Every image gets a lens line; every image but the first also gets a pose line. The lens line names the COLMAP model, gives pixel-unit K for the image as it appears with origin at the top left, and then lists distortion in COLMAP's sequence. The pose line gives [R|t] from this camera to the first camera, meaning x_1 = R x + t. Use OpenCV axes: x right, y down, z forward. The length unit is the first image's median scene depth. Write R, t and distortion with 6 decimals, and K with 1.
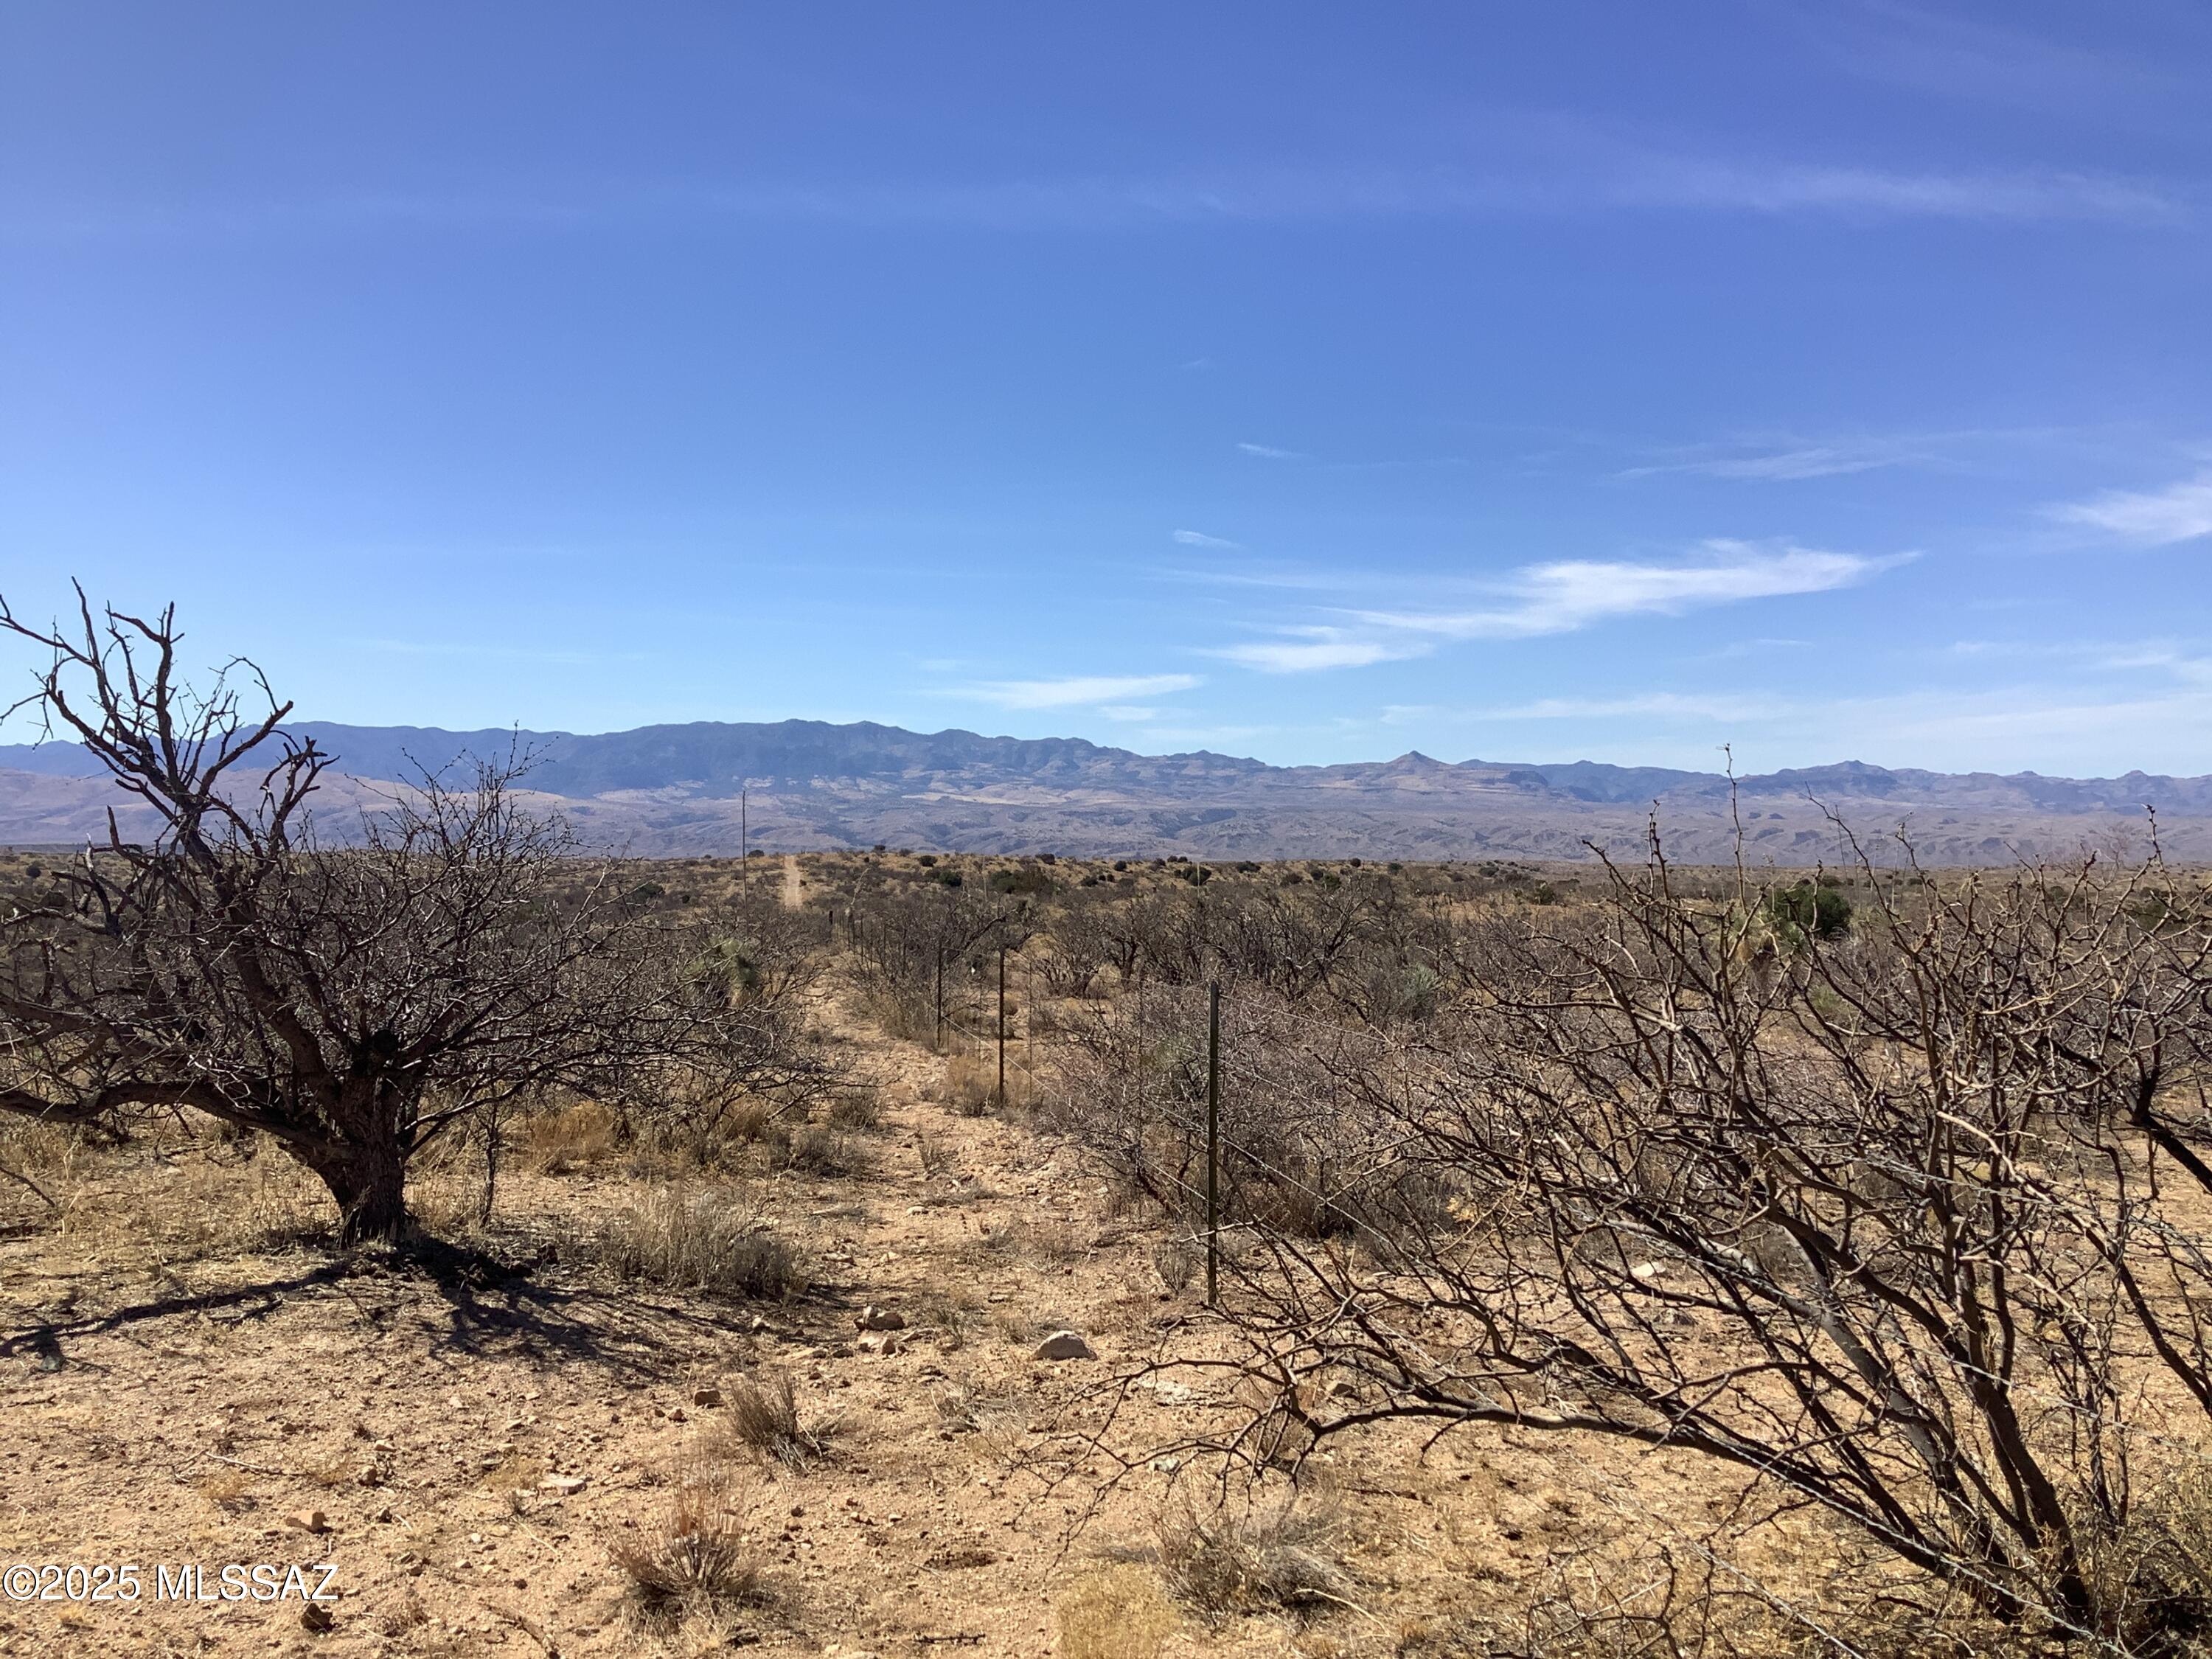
lens RADIAL K [[1982.4, 0, 1092.6], [0, 1982.4, 811.6], [0, 0, 1]] dist [0.093993, -0.181041]
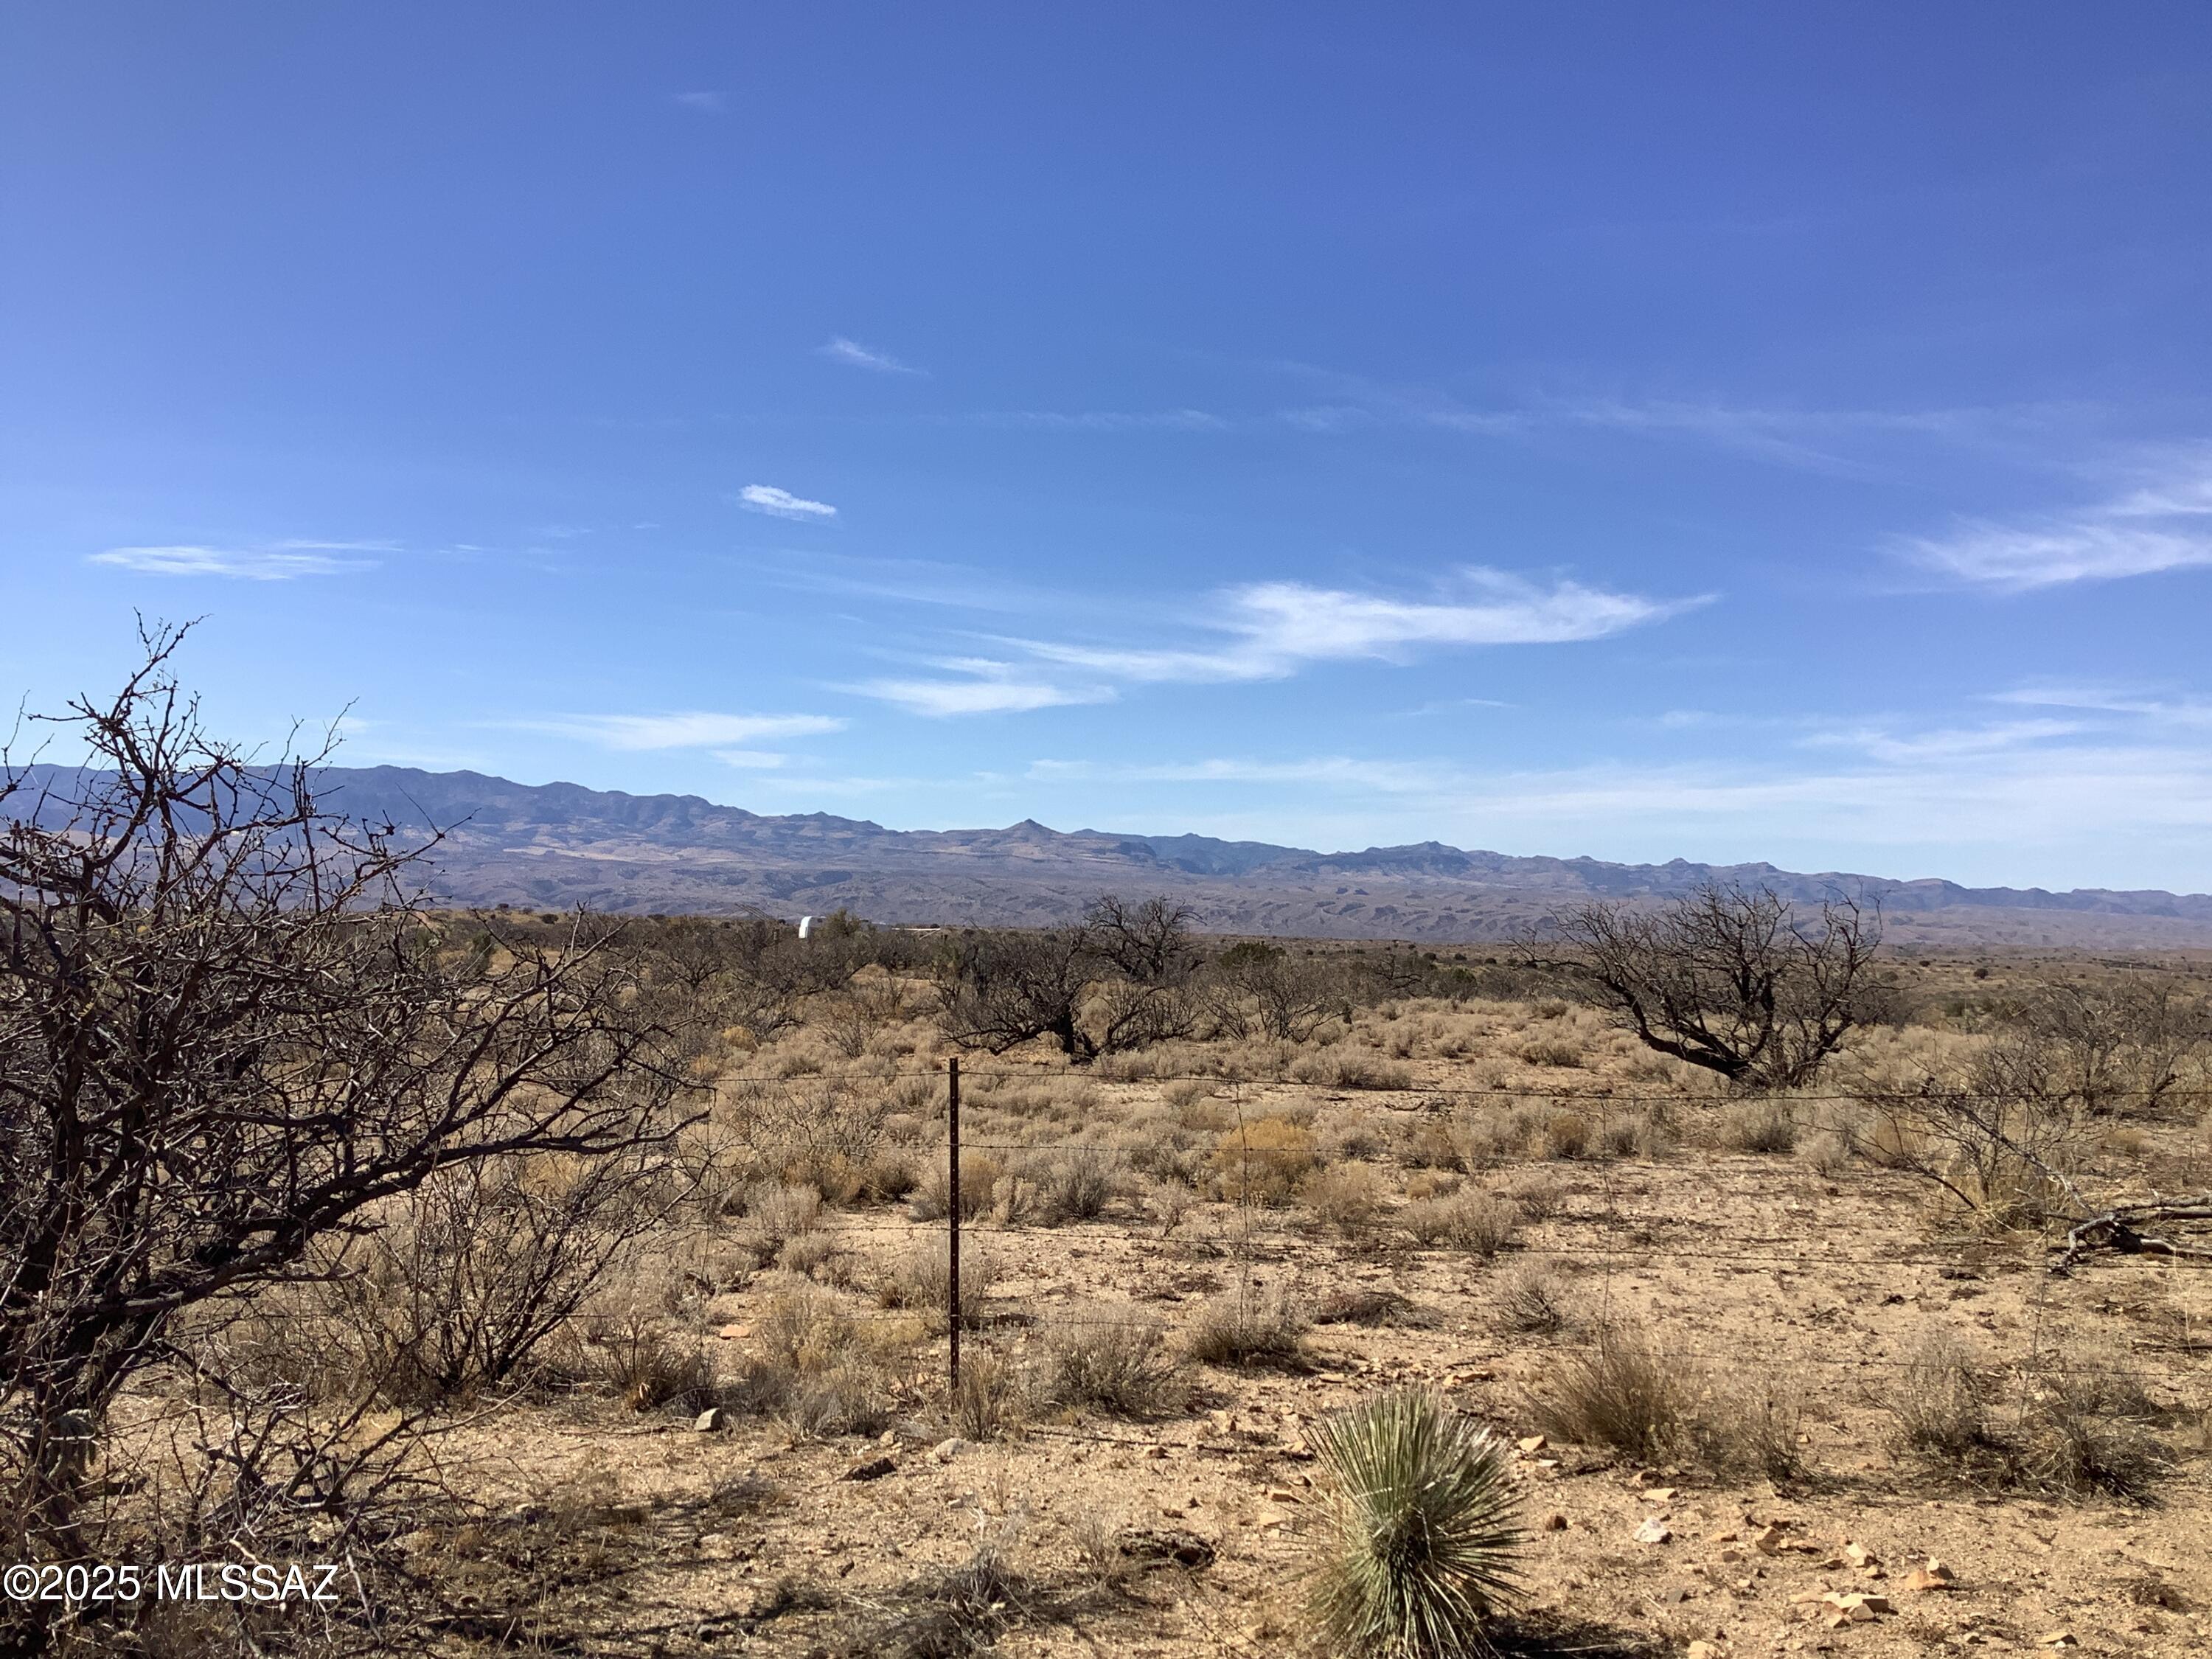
lens RADIAL K [[1982.4, 0, 1044.8], [0, 1982.4, 804.5], [0, 0, 1]] dist [0.093993, -0.181041]
pose [[0.985403, 0.032910, 0.167029, 0.000799], [-0.026957, 0.998922, -0.037781, -0.001939], [-0.168092, 0.032727, 0.985228, 0.173815]]
